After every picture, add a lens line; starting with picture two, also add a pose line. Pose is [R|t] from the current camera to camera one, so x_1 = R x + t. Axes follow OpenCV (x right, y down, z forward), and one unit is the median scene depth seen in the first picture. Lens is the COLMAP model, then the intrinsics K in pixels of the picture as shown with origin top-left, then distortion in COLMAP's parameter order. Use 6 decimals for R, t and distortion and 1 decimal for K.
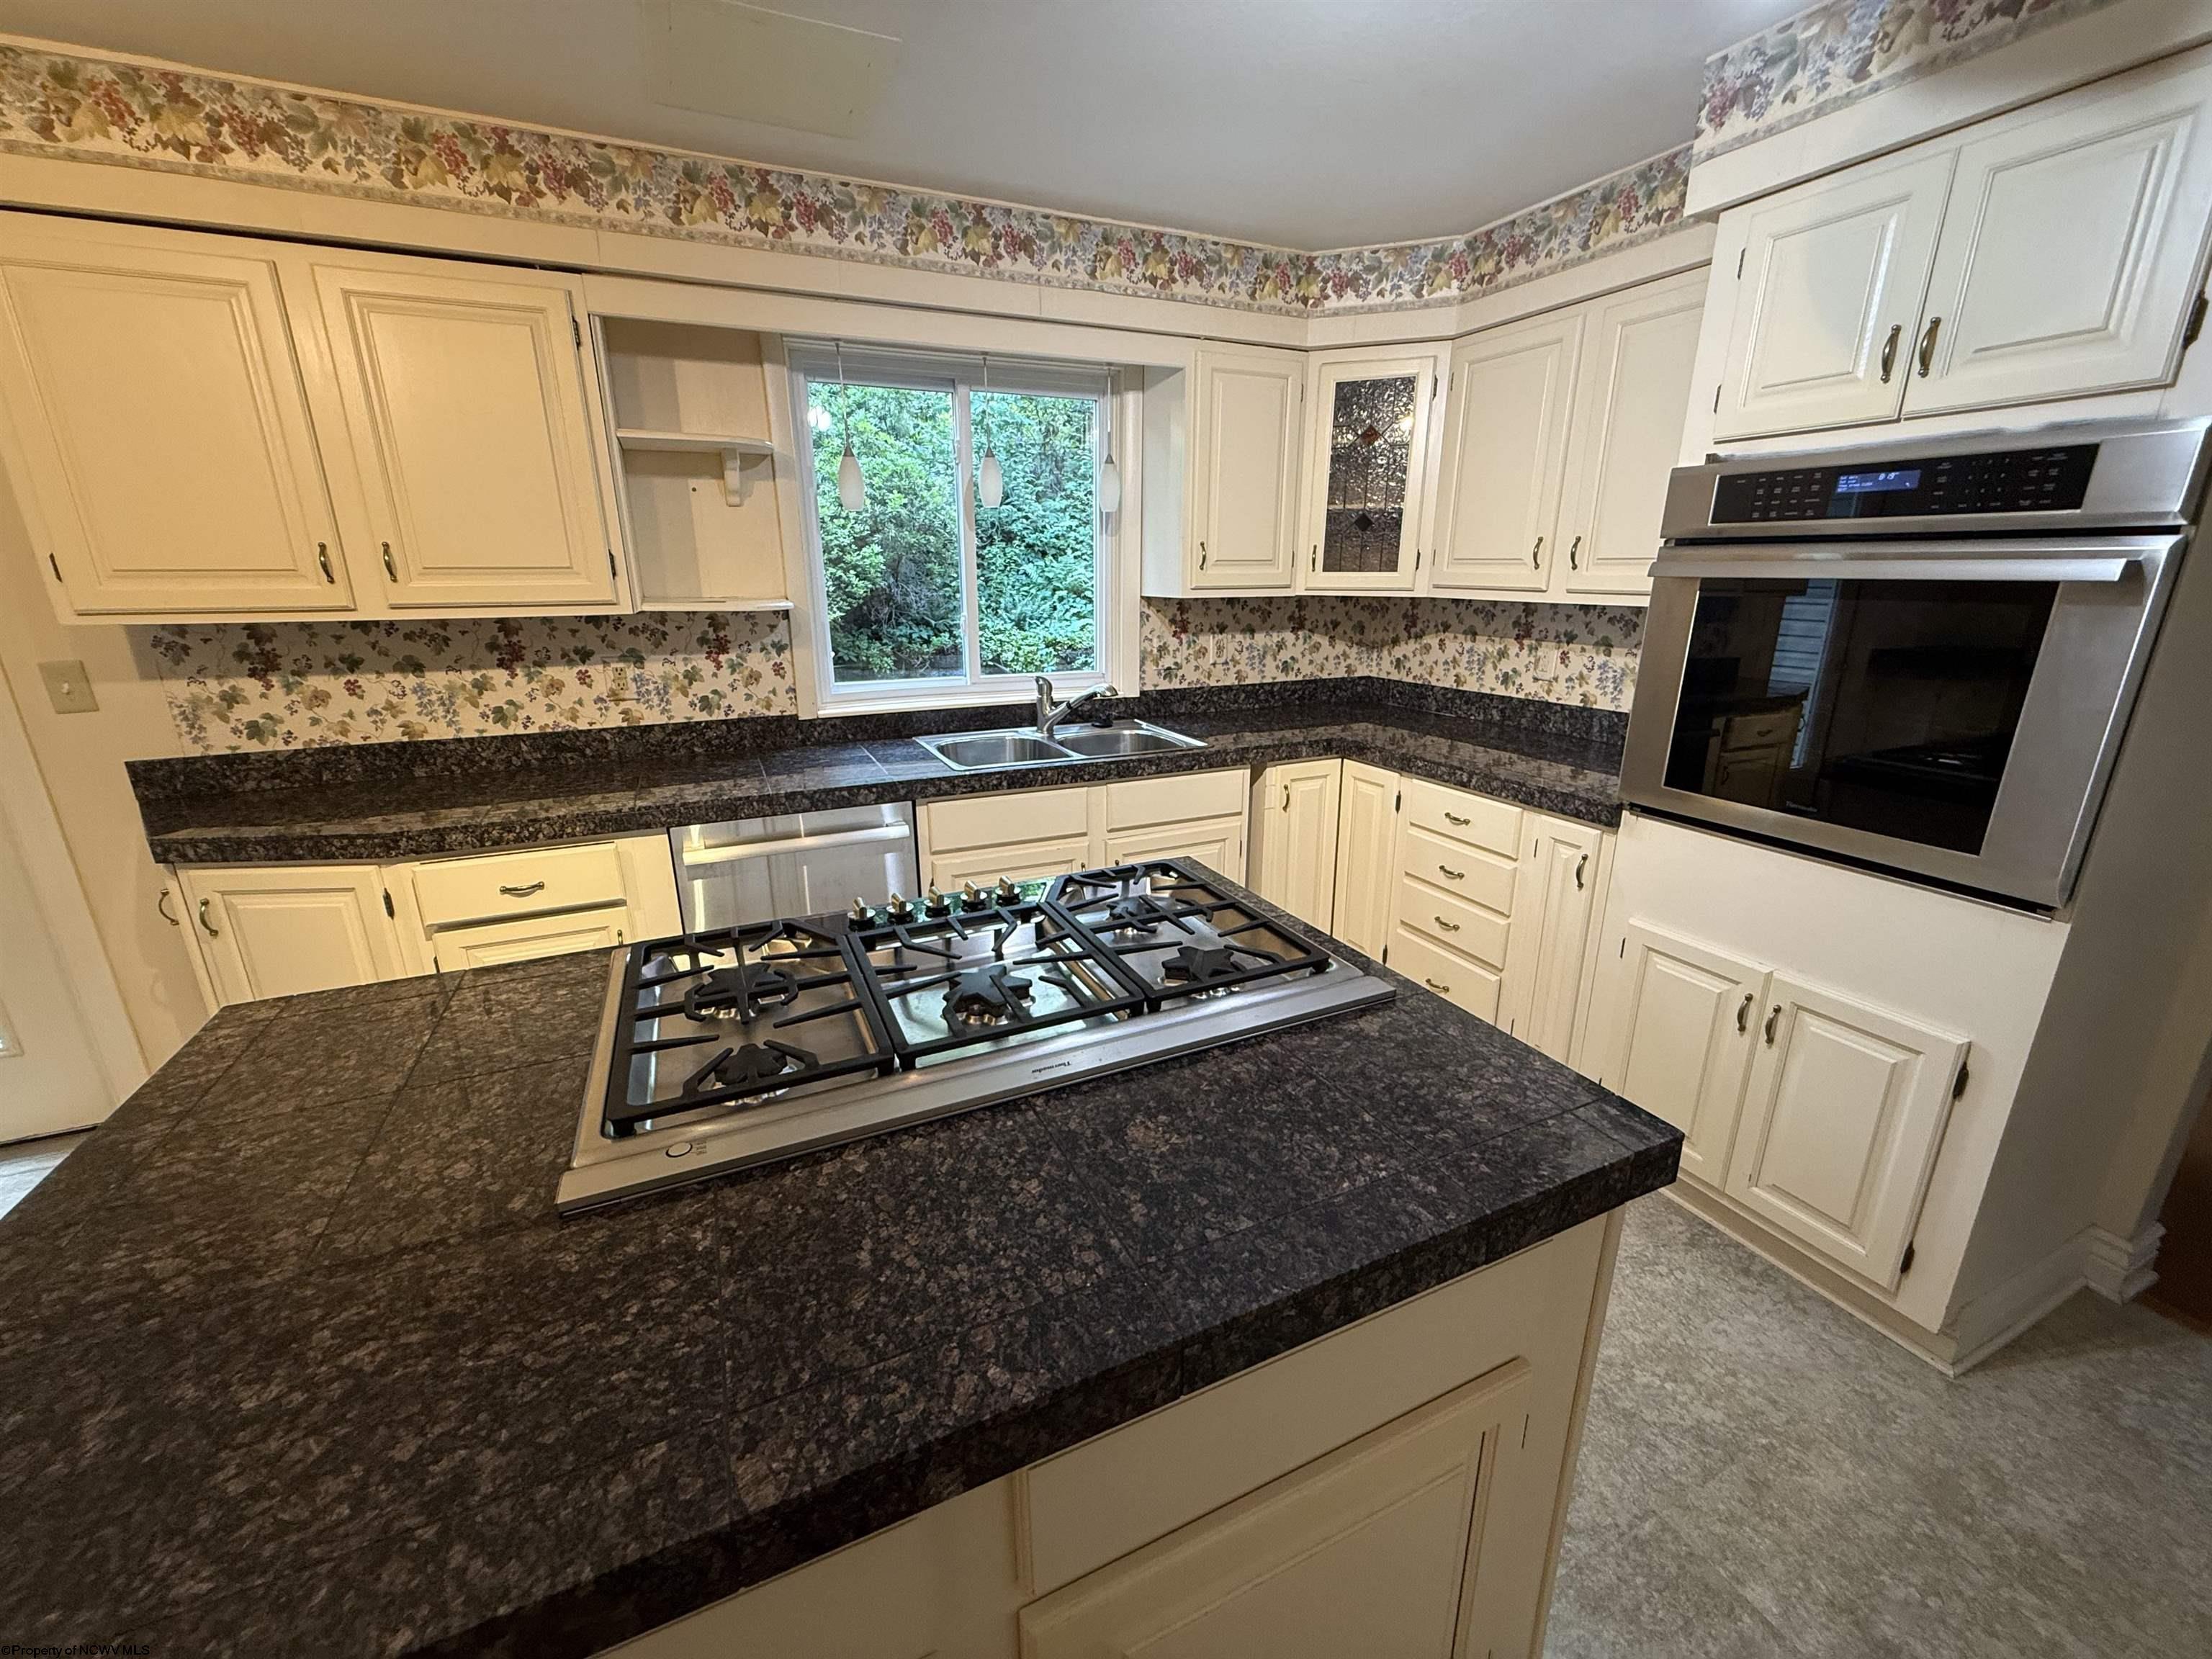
lens RADIAL K [[882.3, 0, 1095.8], [0, 882.3, 829.0], [0, 0, 1]] dist [-0.003081, 0.000023]
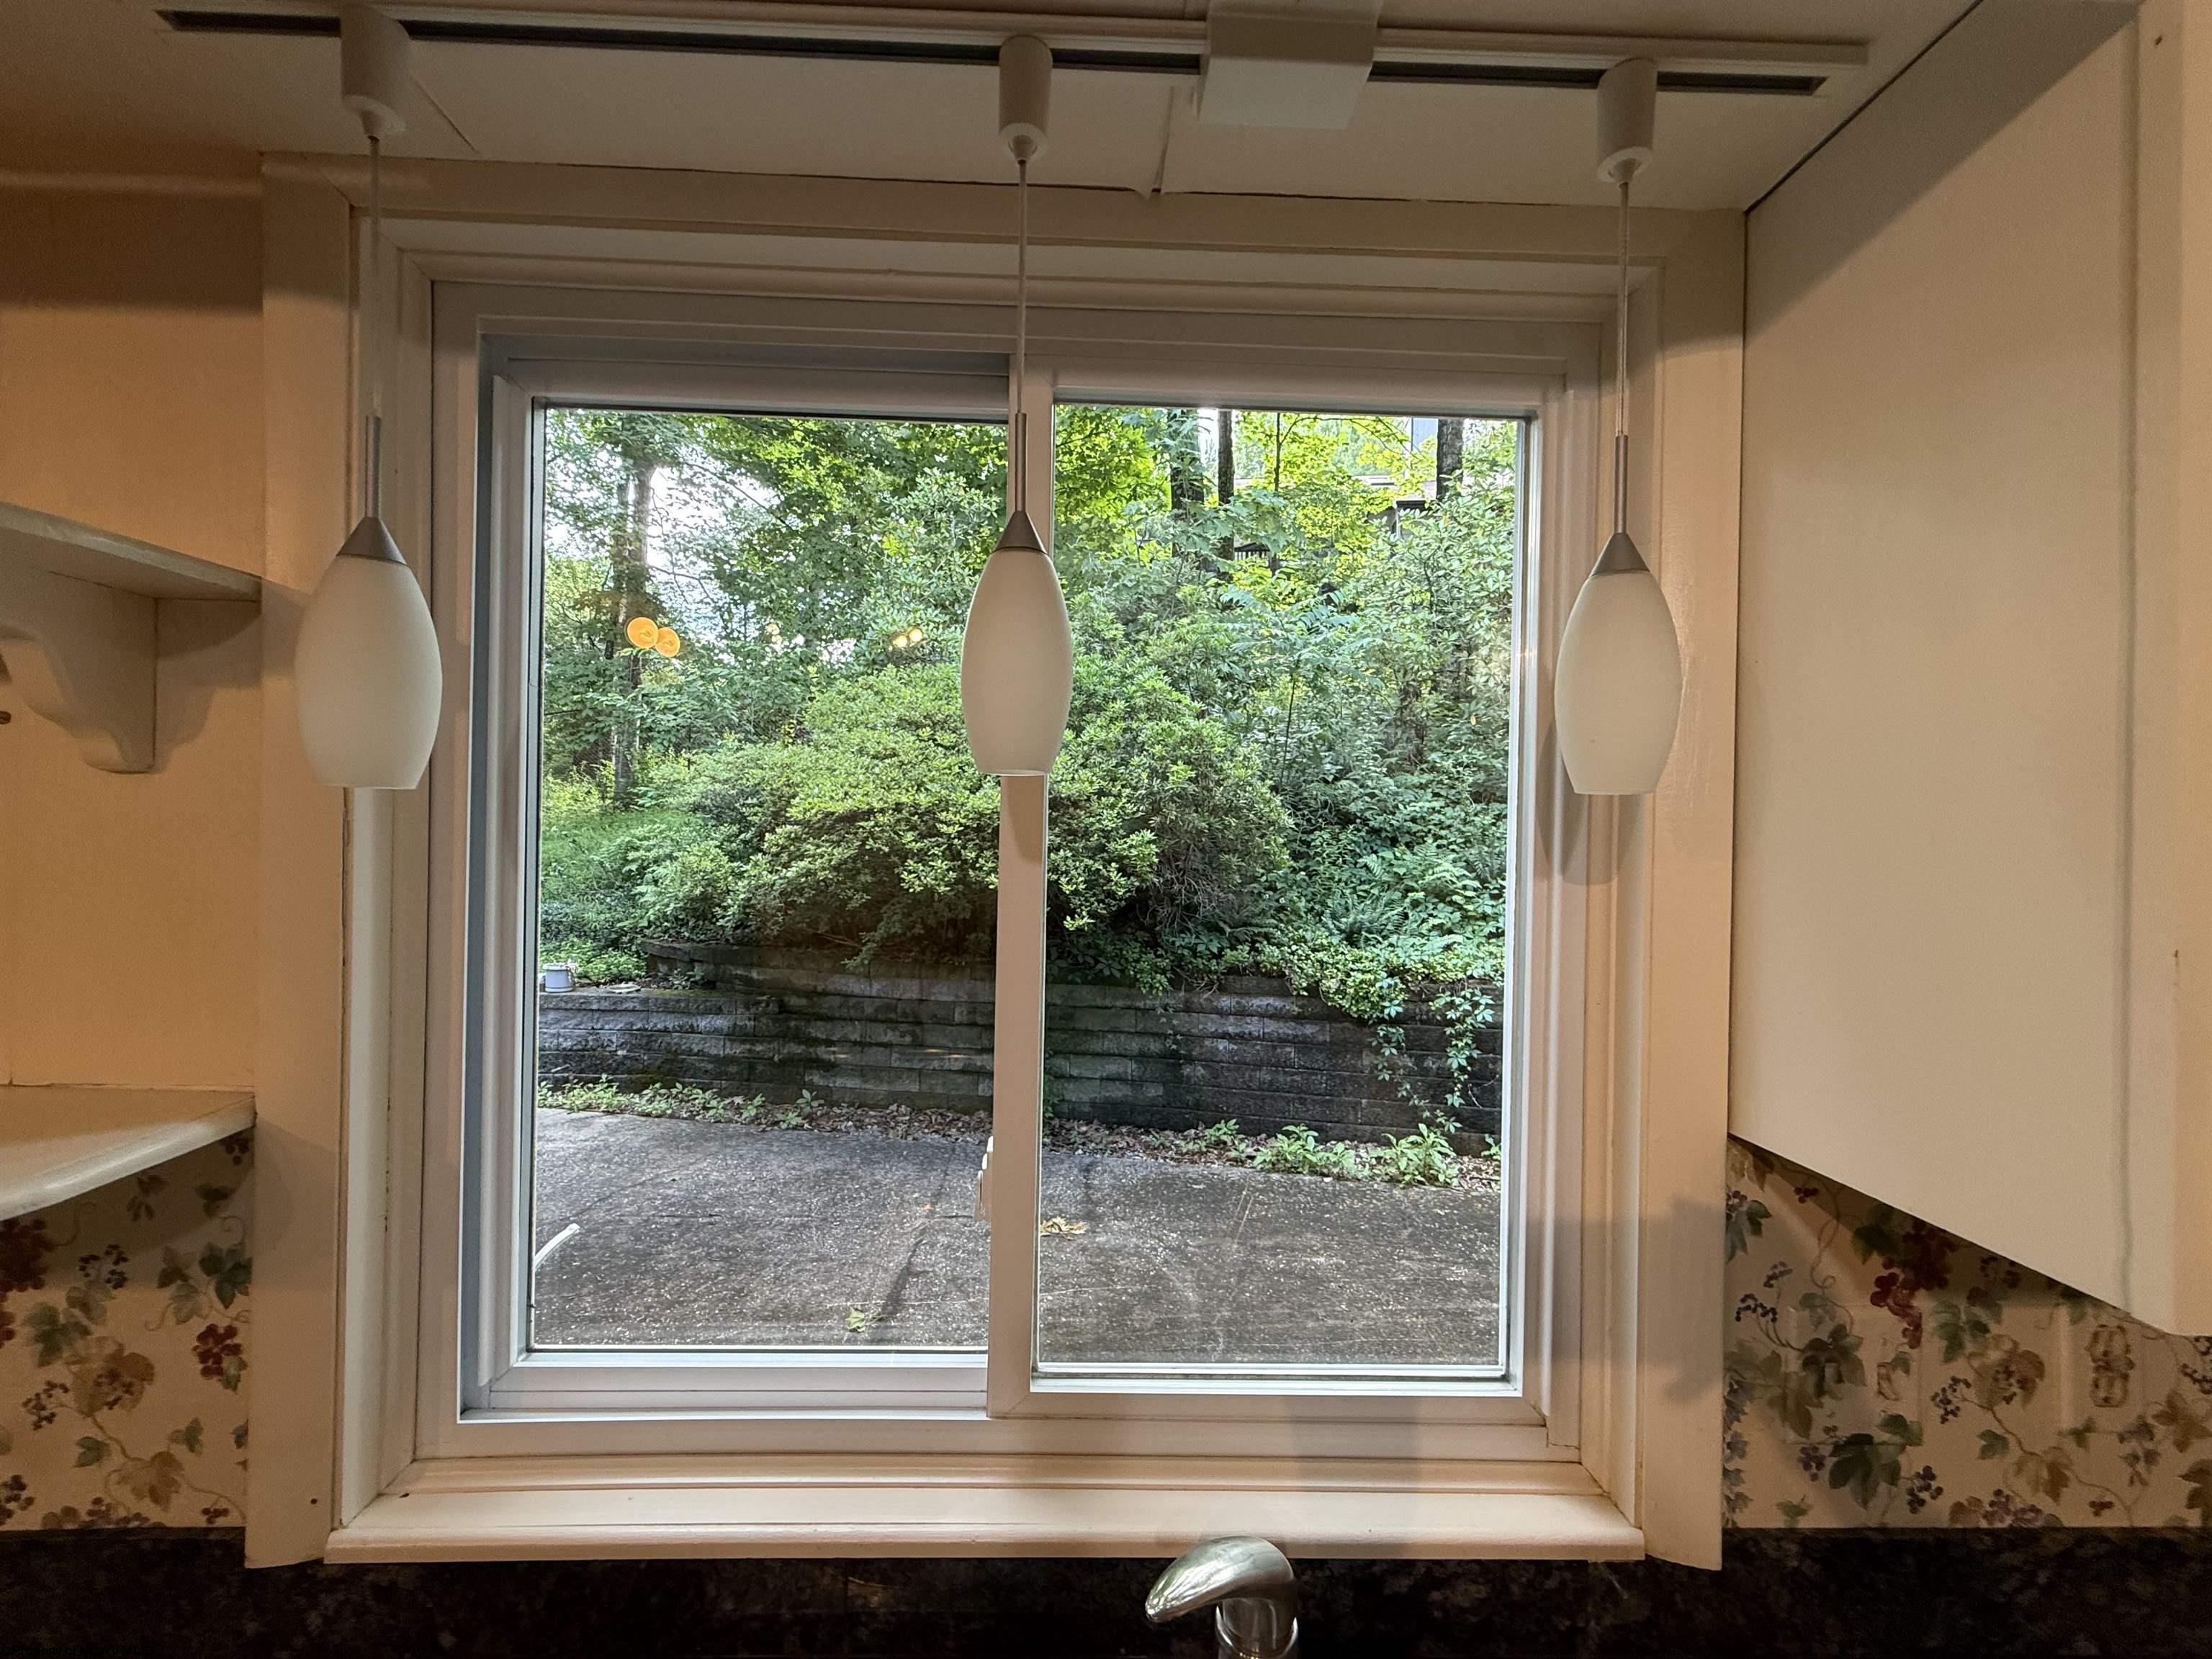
lens RADIAL K [[882.3, 0, 1094.7], [0, 882.3, 826.7], [0, 0, 1]] dist [-0.003081, 0.000023]
pose [[0.922752, 0.017723, -0.384986, -0.007092], [-0.130936, 0.953938, -0.269920, -0.118870], [0.362469, 0.299478, 0.882569, 0.328327]]
